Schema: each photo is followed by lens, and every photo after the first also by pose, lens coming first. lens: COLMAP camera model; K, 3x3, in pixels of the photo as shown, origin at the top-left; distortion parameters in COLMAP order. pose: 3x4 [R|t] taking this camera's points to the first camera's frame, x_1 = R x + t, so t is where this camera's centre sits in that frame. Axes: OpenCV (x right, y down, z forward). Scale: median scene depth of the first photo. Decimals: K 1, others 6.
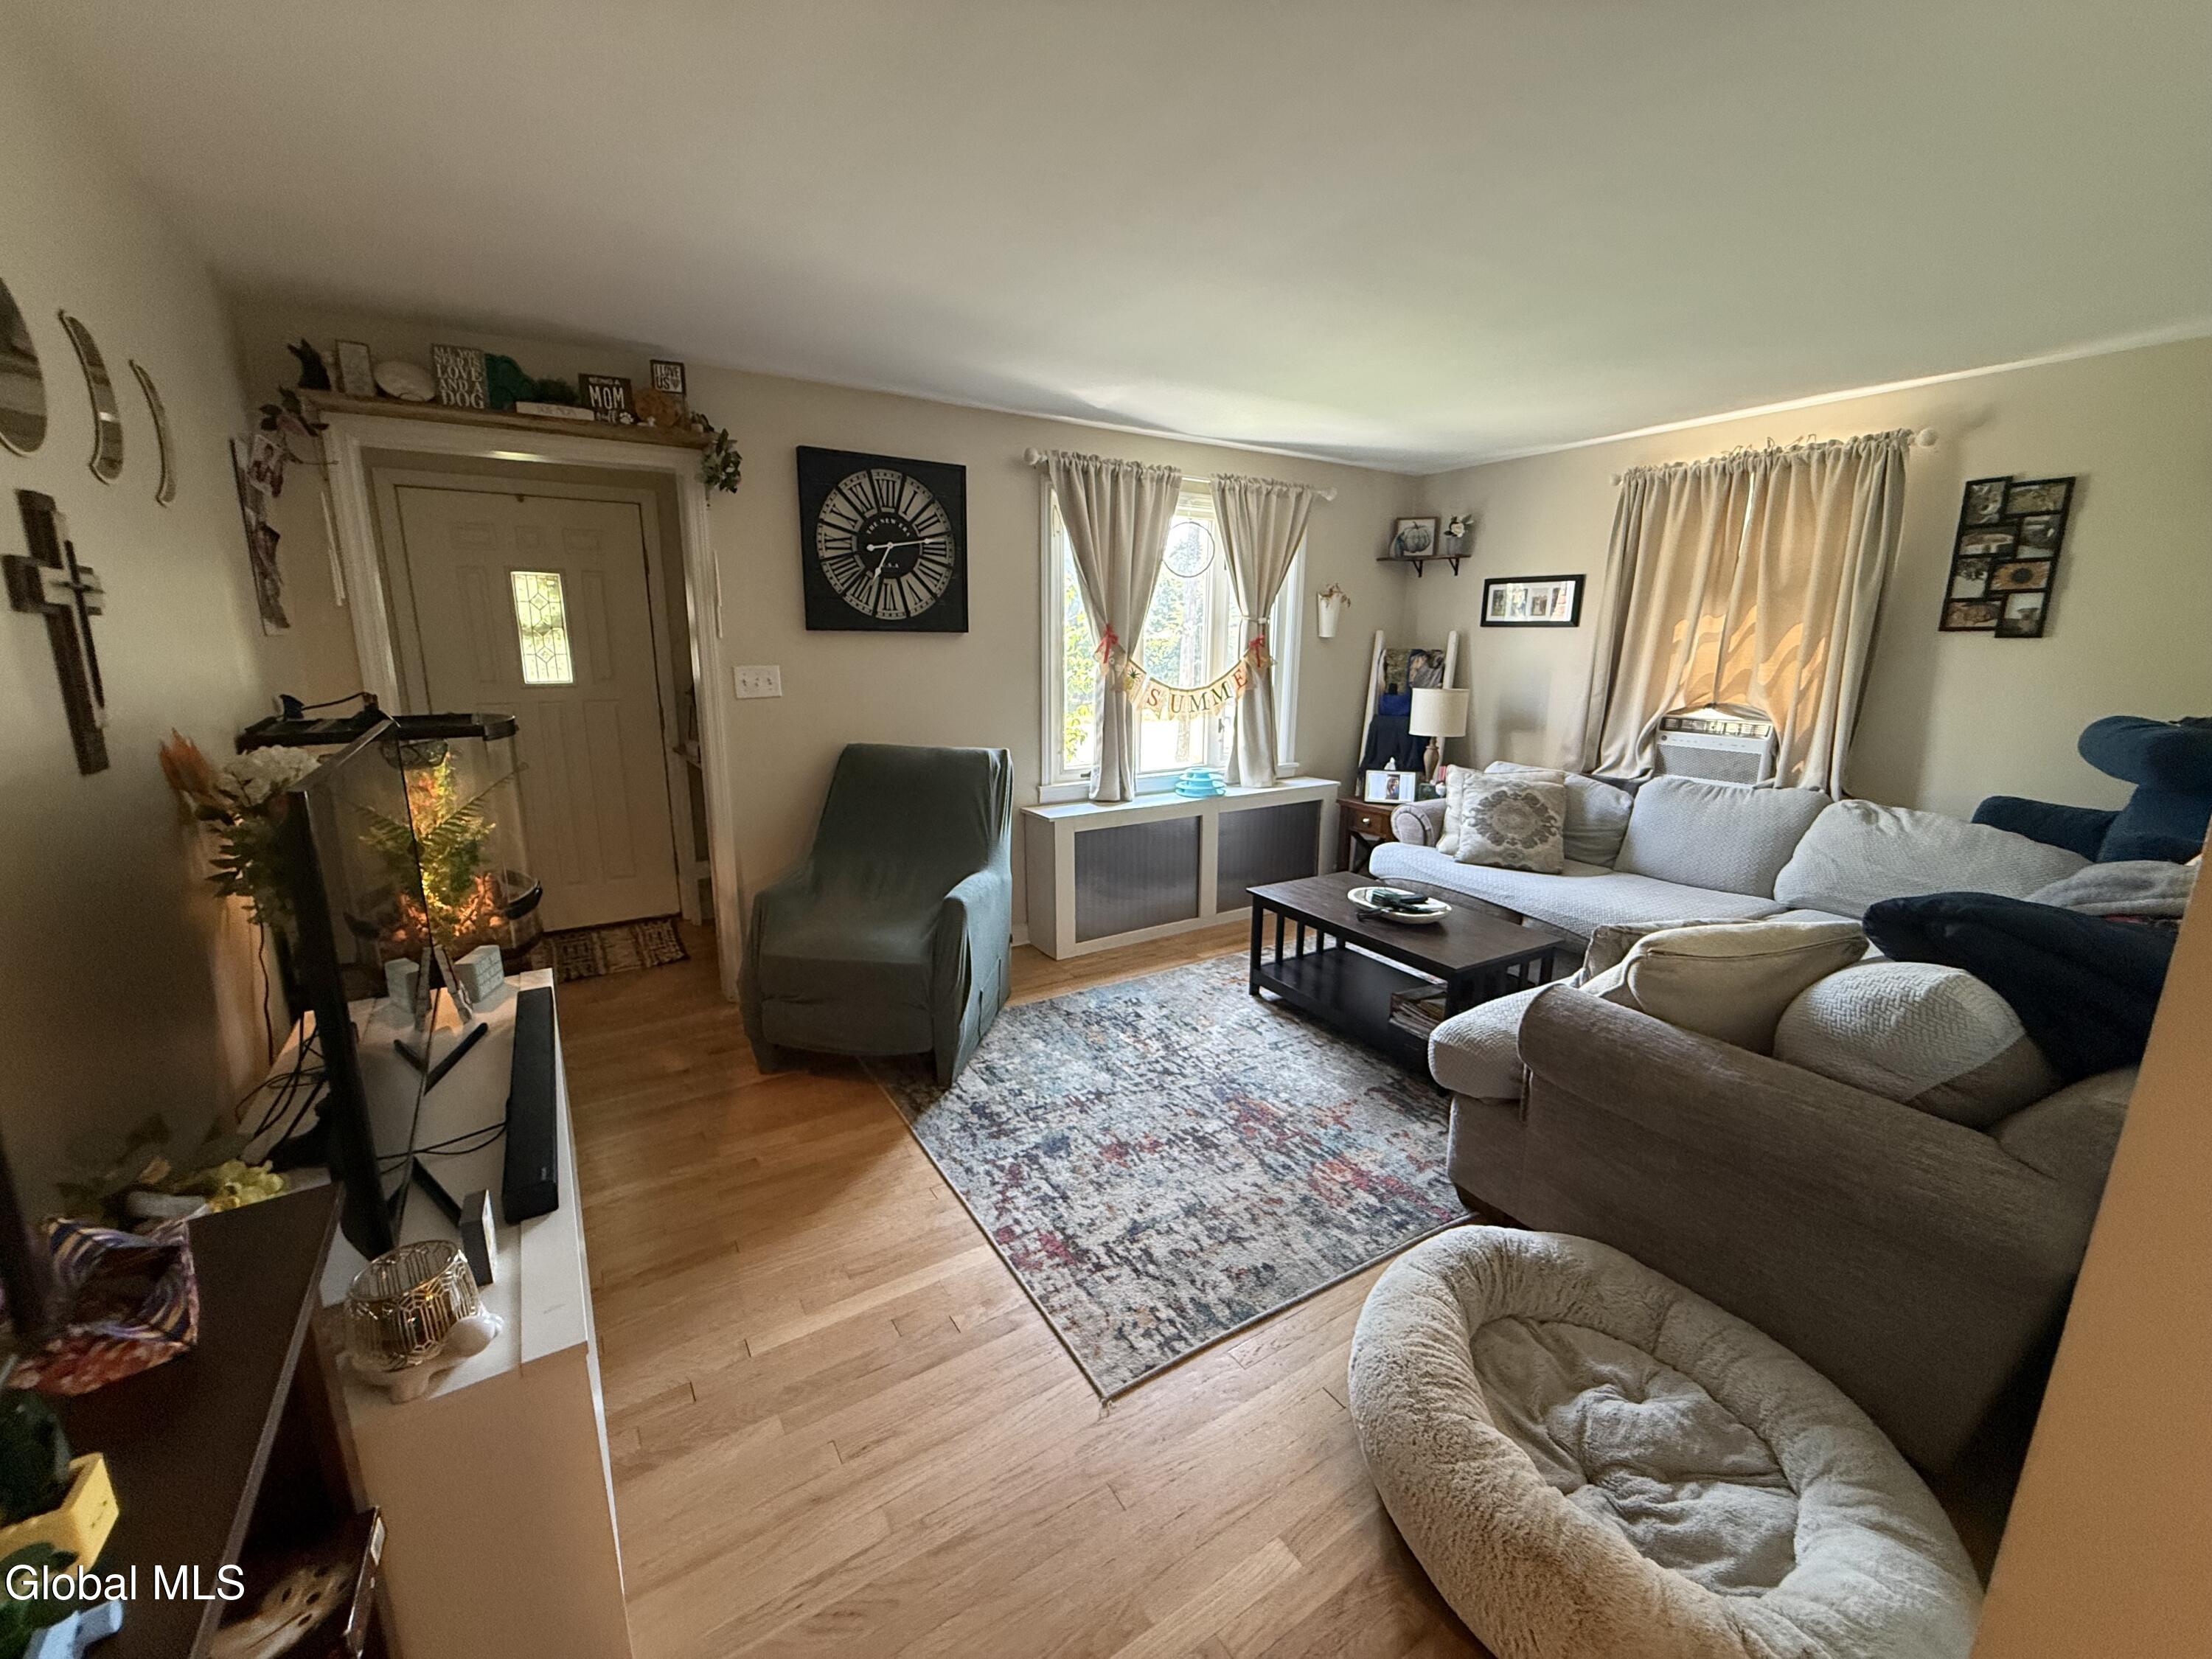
lens RADIAL K [[884.0, 0, 1098.8], [0, 884.0, 828.7], [0, 0, 1]] dist [0.001644, 0.000596]
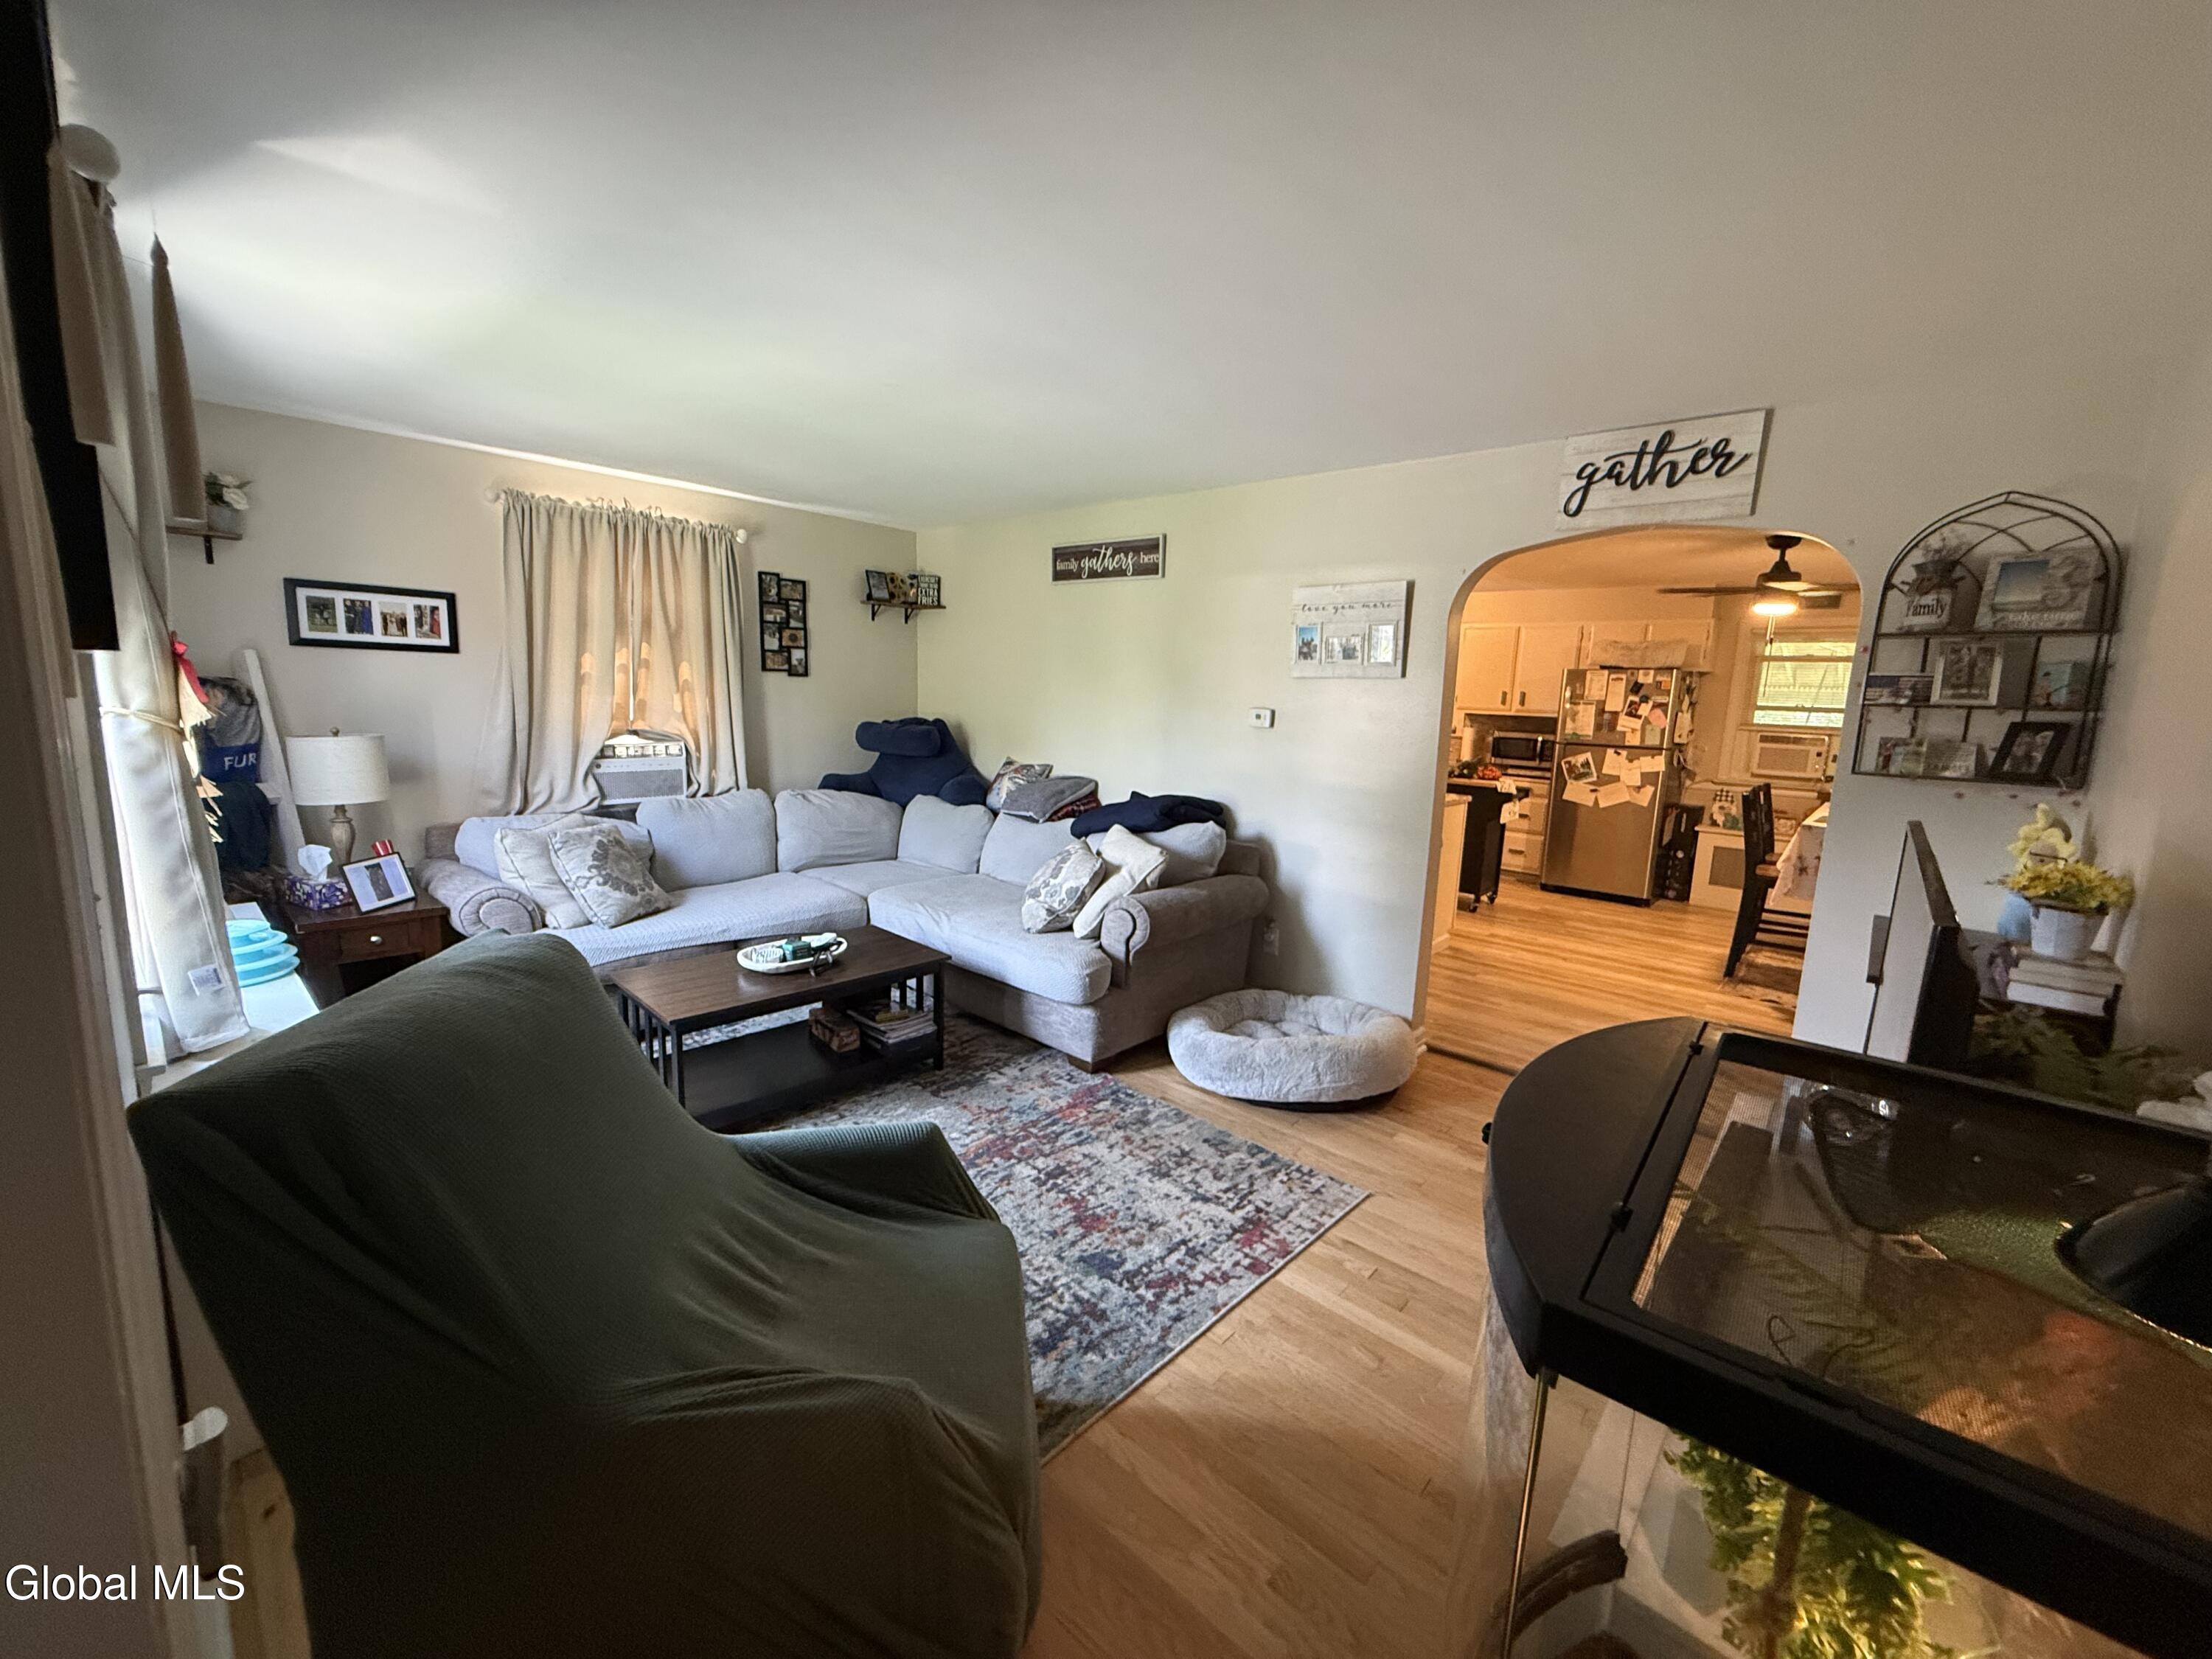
lens RADIAL K [[884.0, 0, 1099.7], [0, 884.0, 832.1], [0, 0, 1]] dist [0.001644, 0.000596]
pose [[-0.262804, -0.170843, 0.949603, -0.686396], [0.170501, 0.960487, 0.219988, -0.210314], [-0.949665, 0.219722, -0.223291, 0.930107]]
